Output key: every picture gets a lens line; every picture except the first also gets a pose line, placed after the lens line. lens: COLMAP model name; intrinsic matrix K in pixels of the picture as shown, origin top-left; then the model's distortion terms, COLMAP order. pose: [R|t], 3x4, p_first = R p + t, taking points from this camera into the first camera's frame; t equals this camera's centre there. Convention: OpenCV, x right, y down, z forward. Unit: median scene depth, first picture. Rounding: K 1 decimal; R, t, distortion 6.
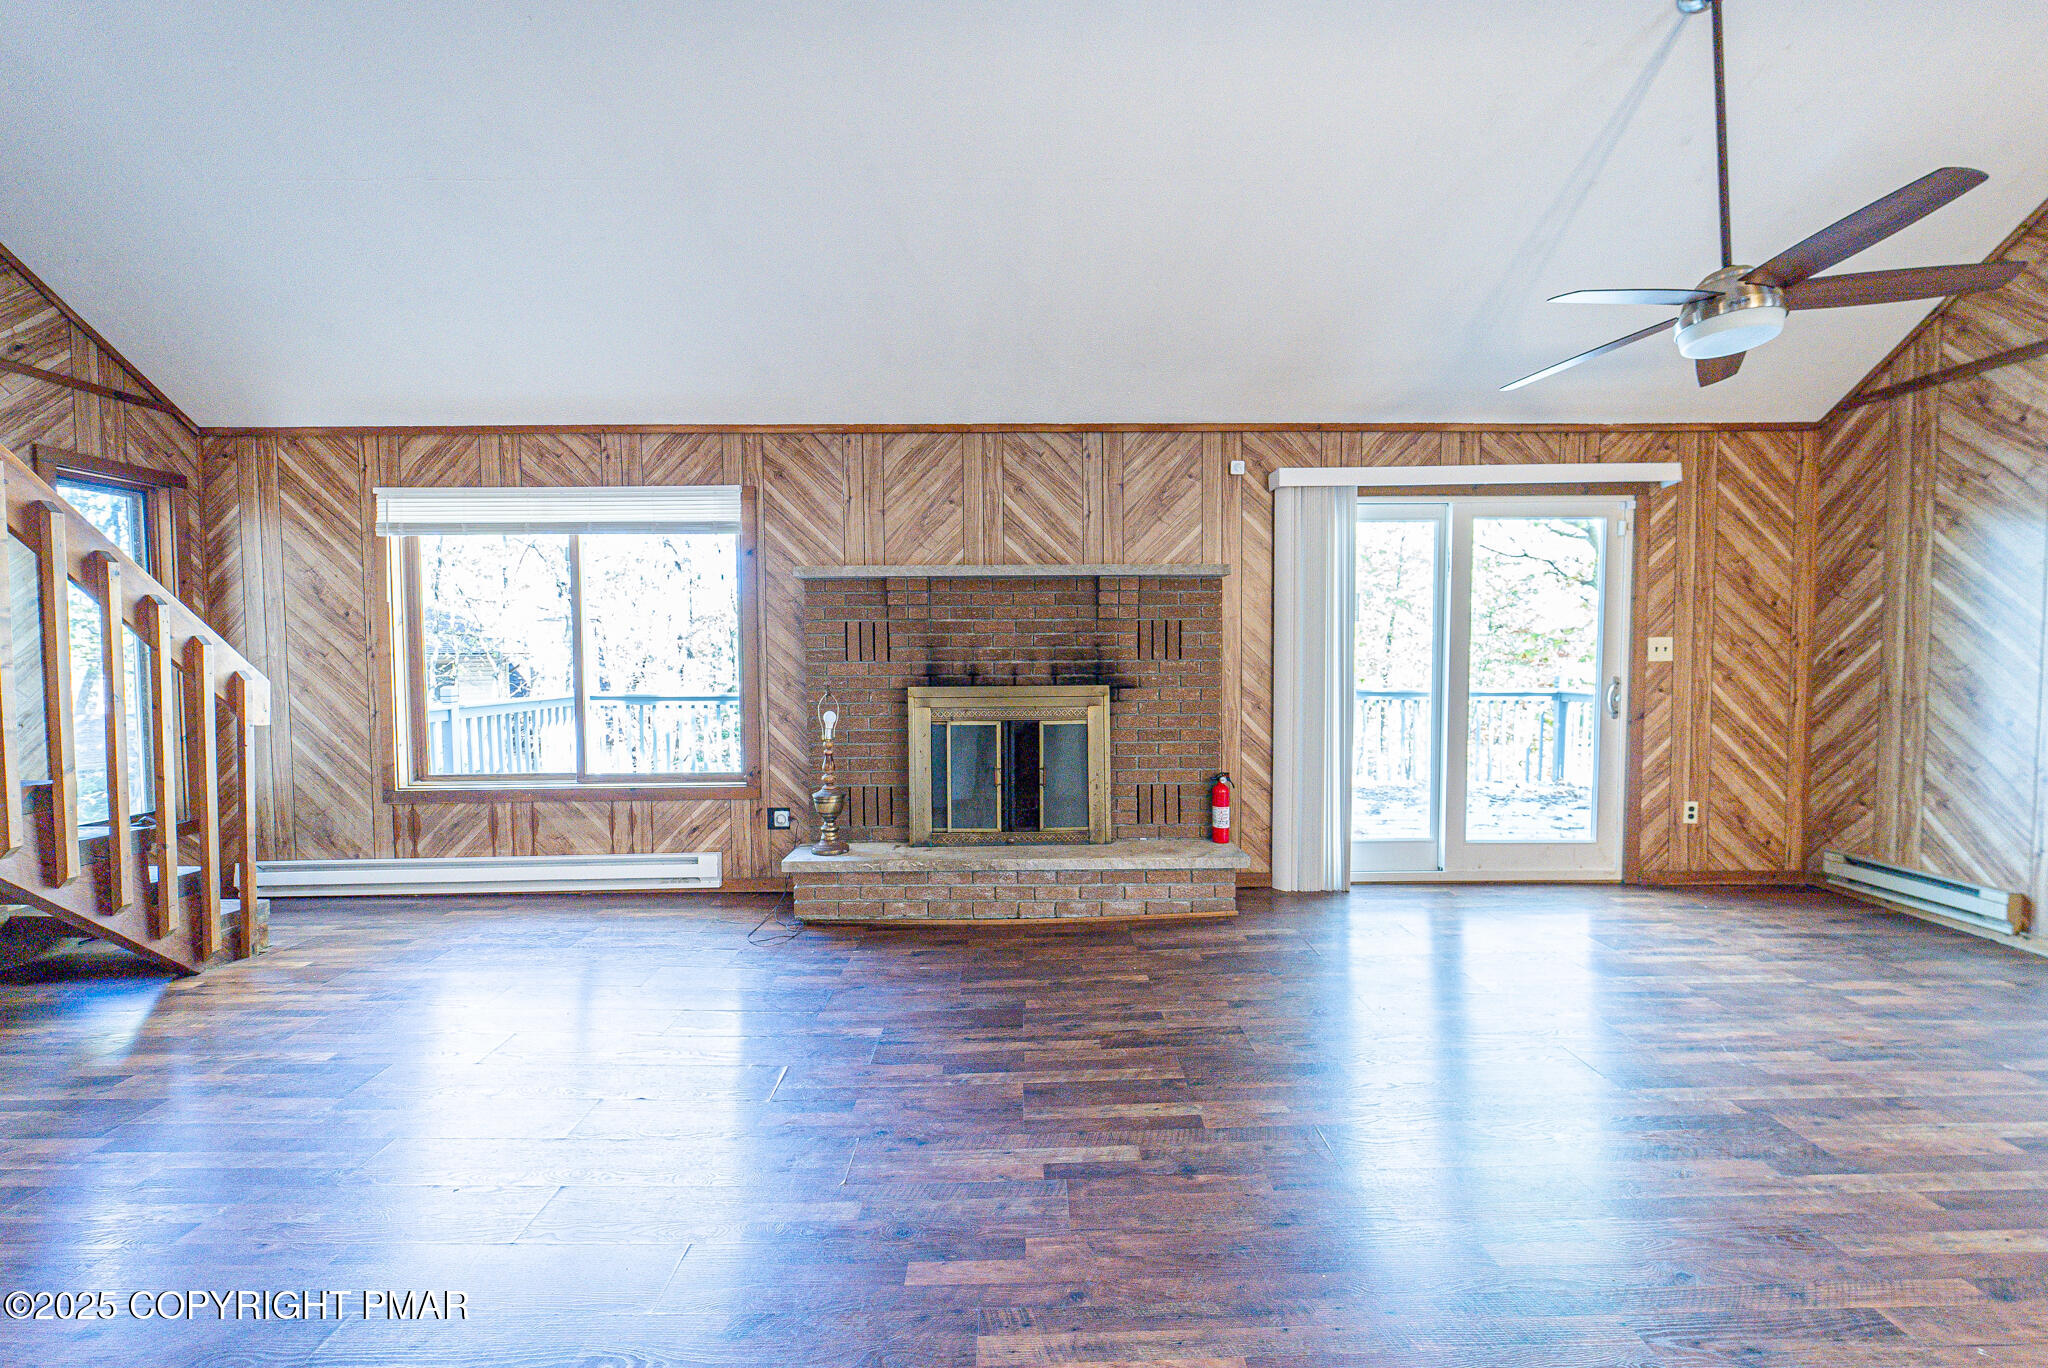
lens RADIAL K [[815.6, 0, 1031.6], [0, 815.6, 681.9], [0, 0, 1]] dist [-0.000599, -0.000540]
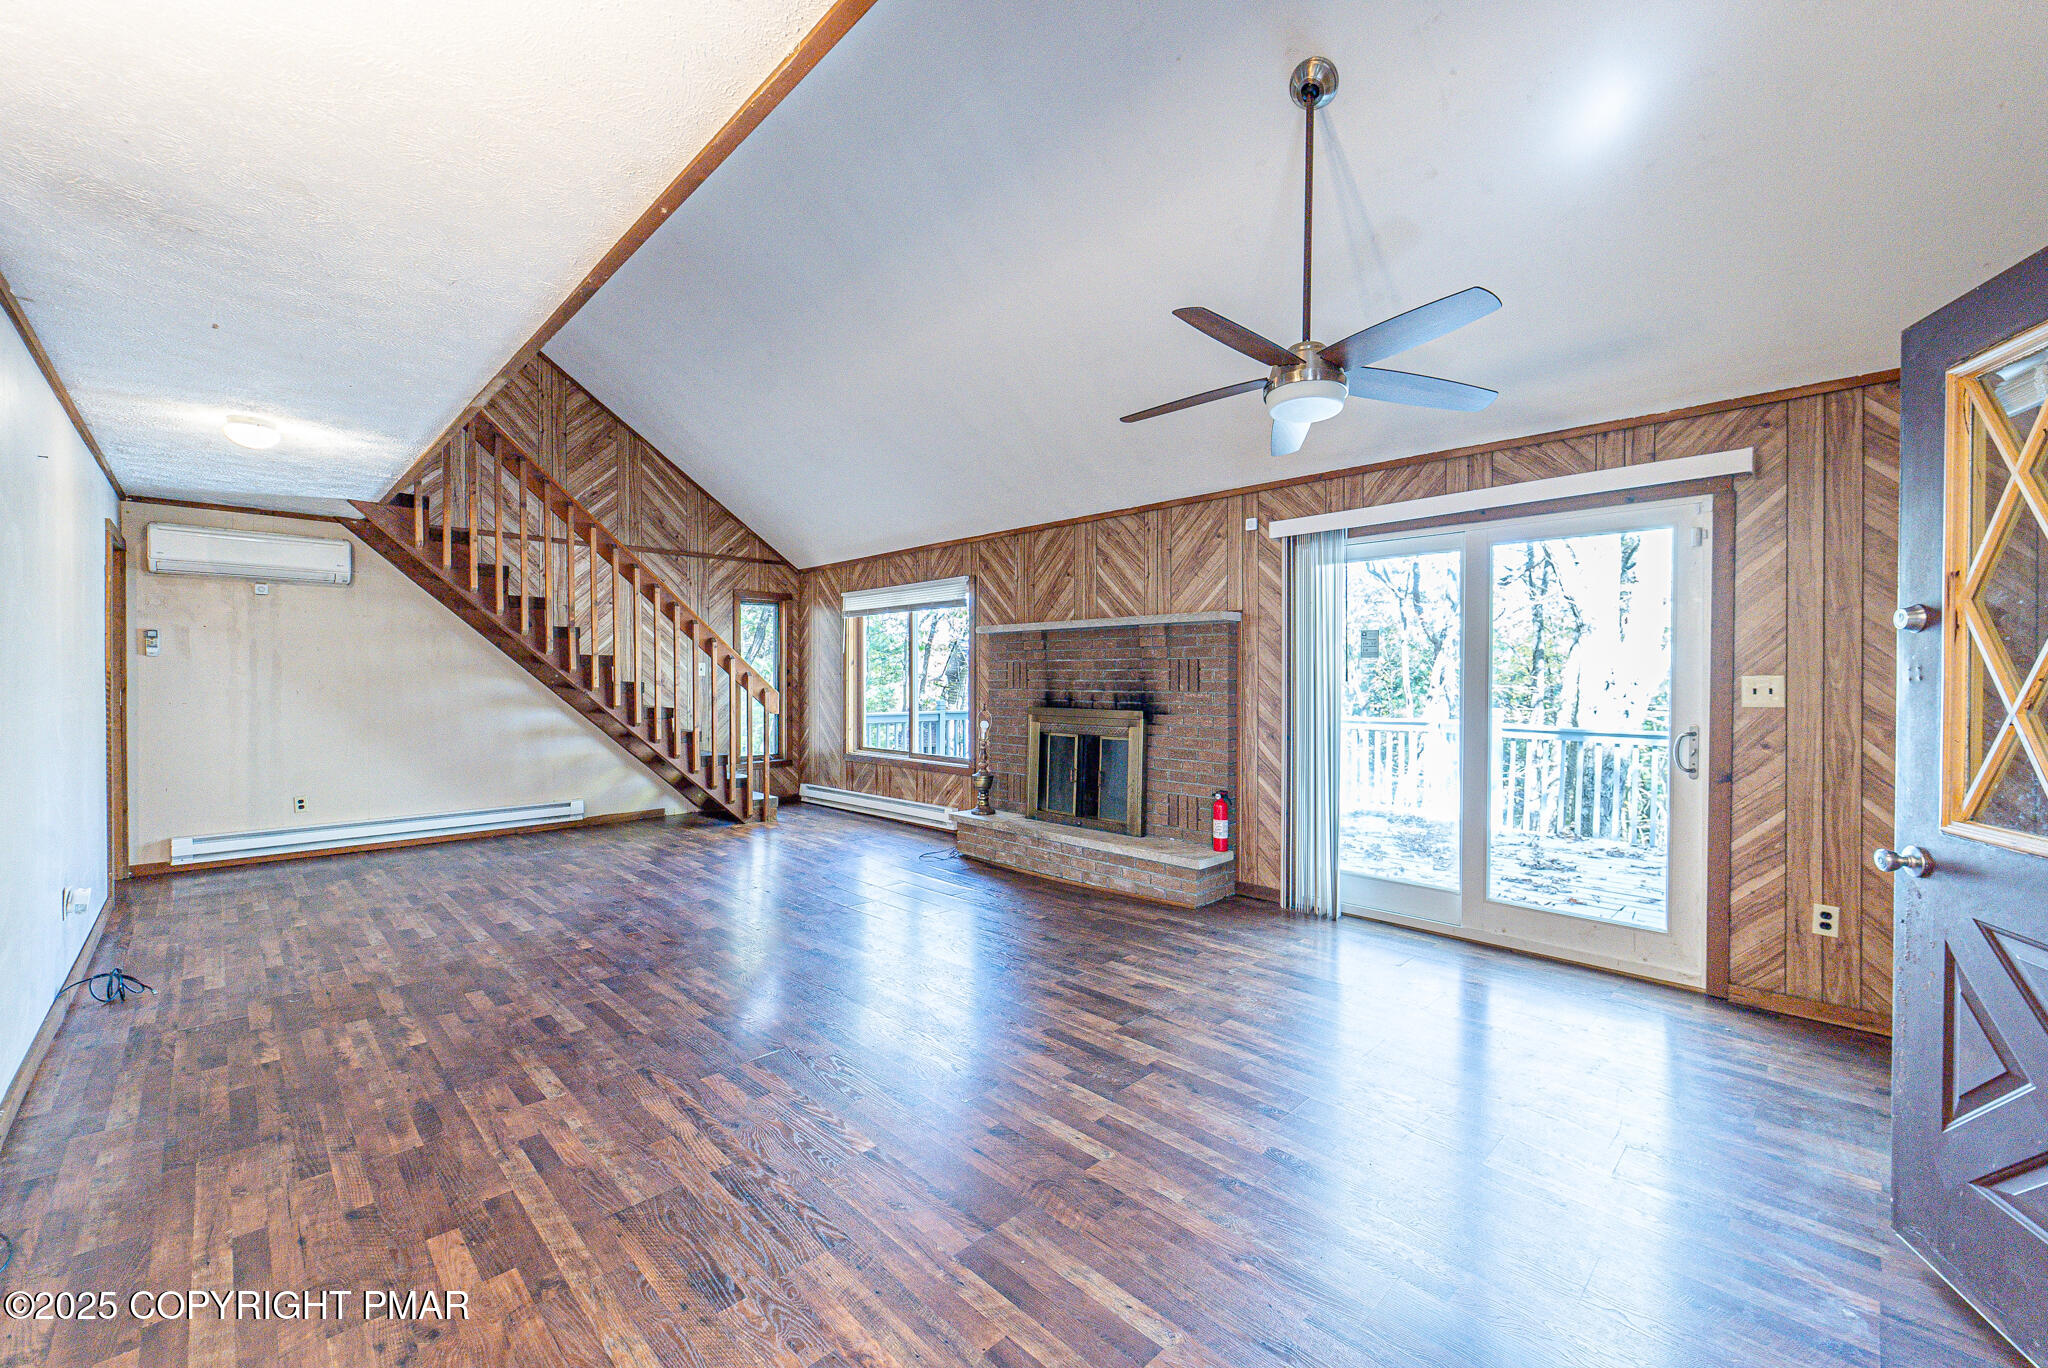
lens RADIAL K [[815.6, 0, 1029.7], [0, 815.6, 679.5], [0, 0, 1]] dist [-0.000599, -0.000540]
pose [[0.695817, 0.009470, -0.718156, 0.859165], [-0.033806, 0.999237, -0.019578, -0.013675], [0.717423, 0.037901, 0.695606, -0.005303]]
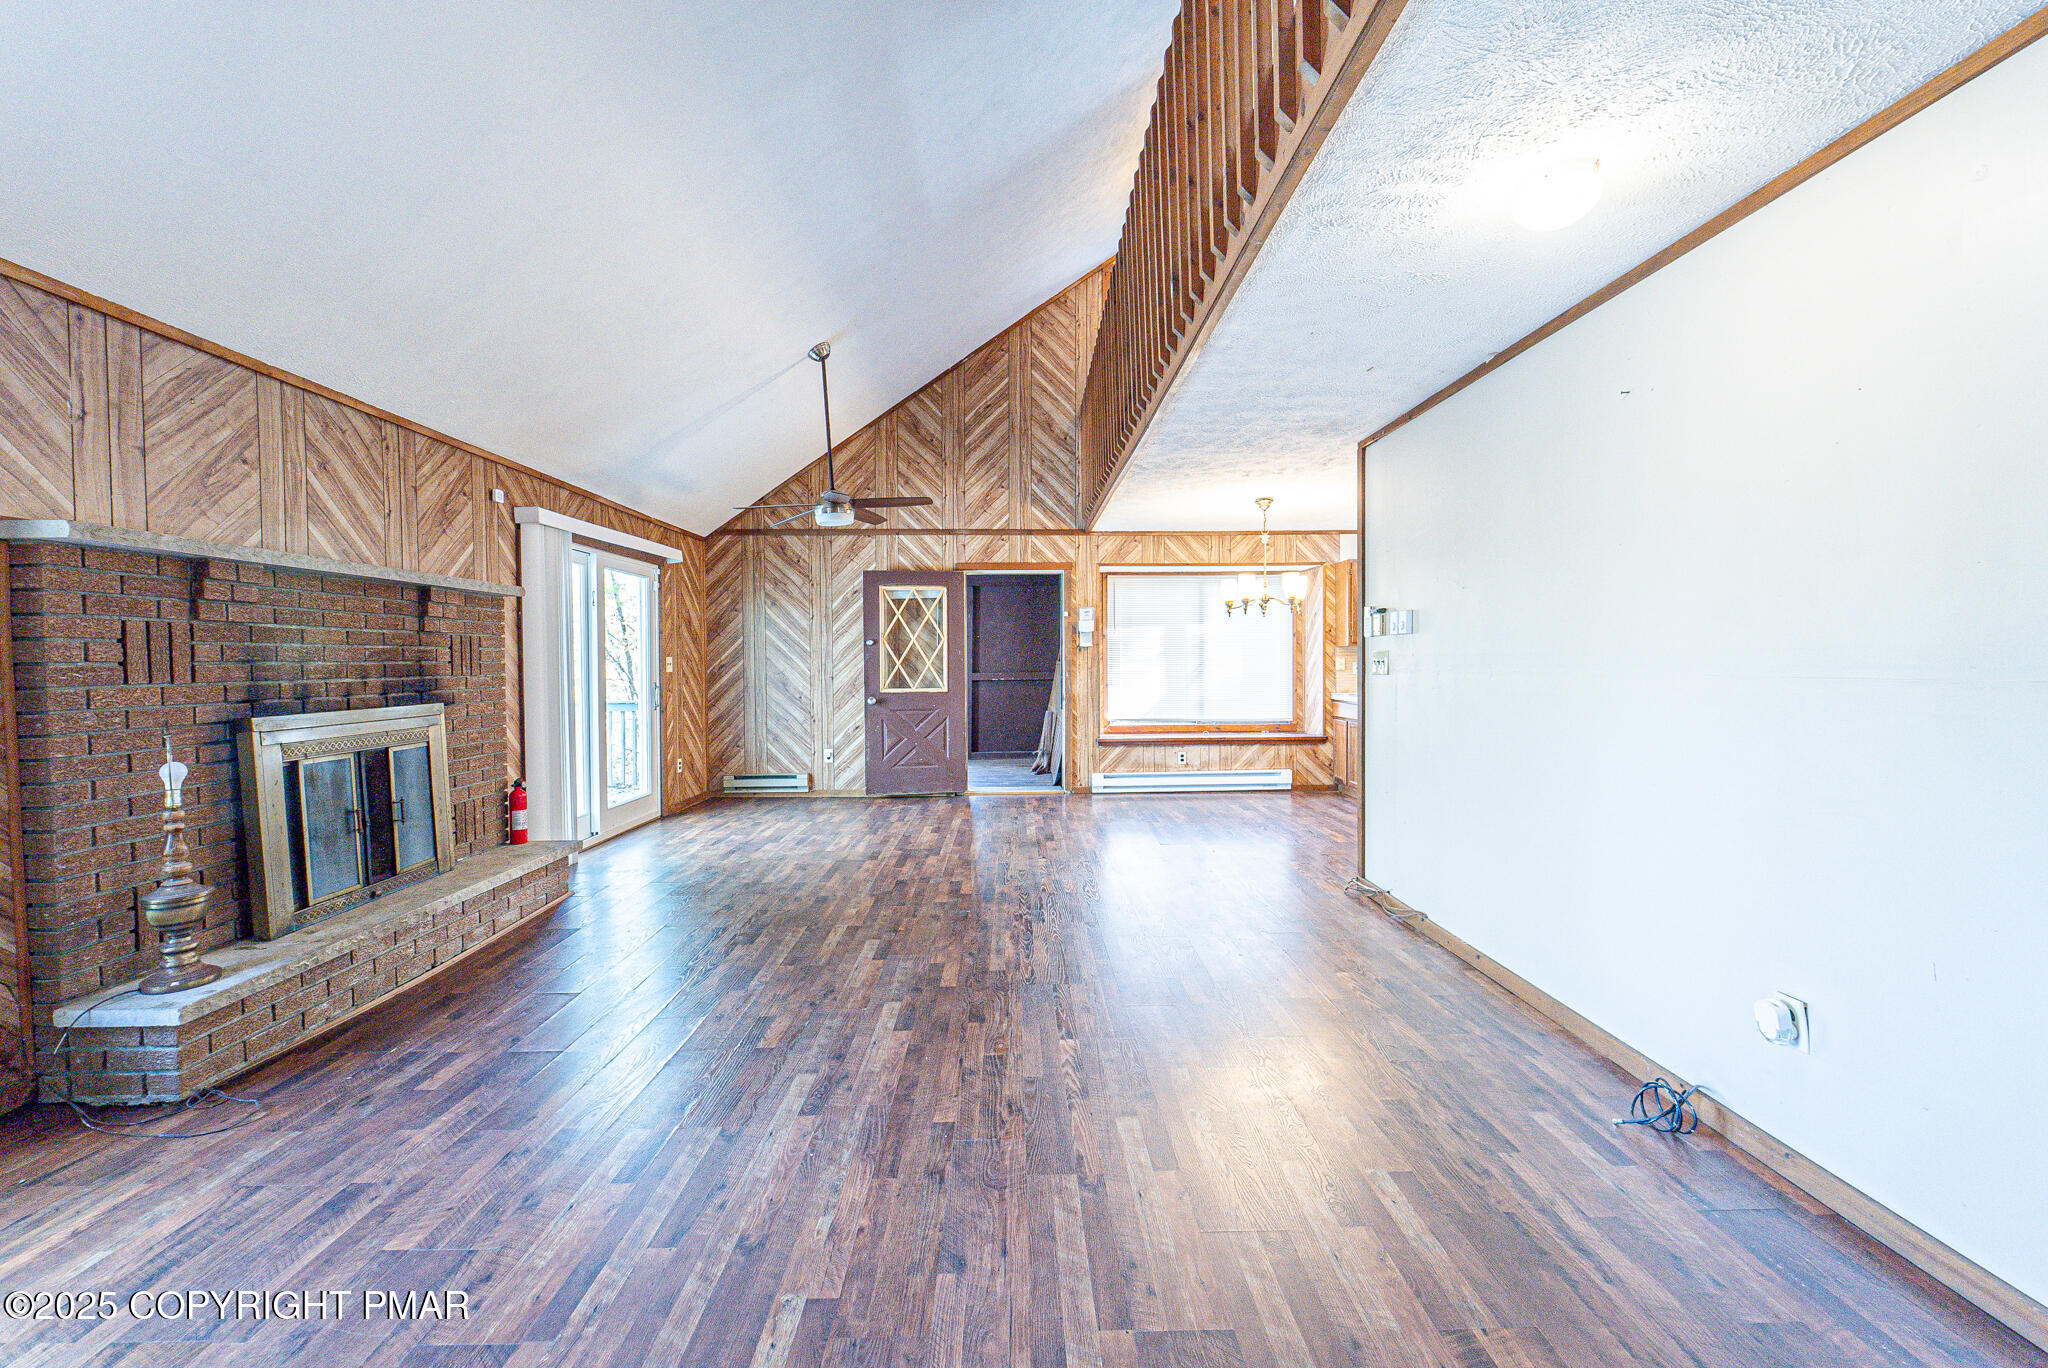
lens RADIAL K [[815.6, 0, 1020.7], [0, 815.6, 680.8], [0, 0, 1]] dist [-0.000599, -0.000540]
pose [[0.003529, -0.020119, 0.999791, -0.828756], [0.046386, 0.998725, 0.019933, -0.008697], [-0.998917, 0.046306, 0.004458, 0.317963]]
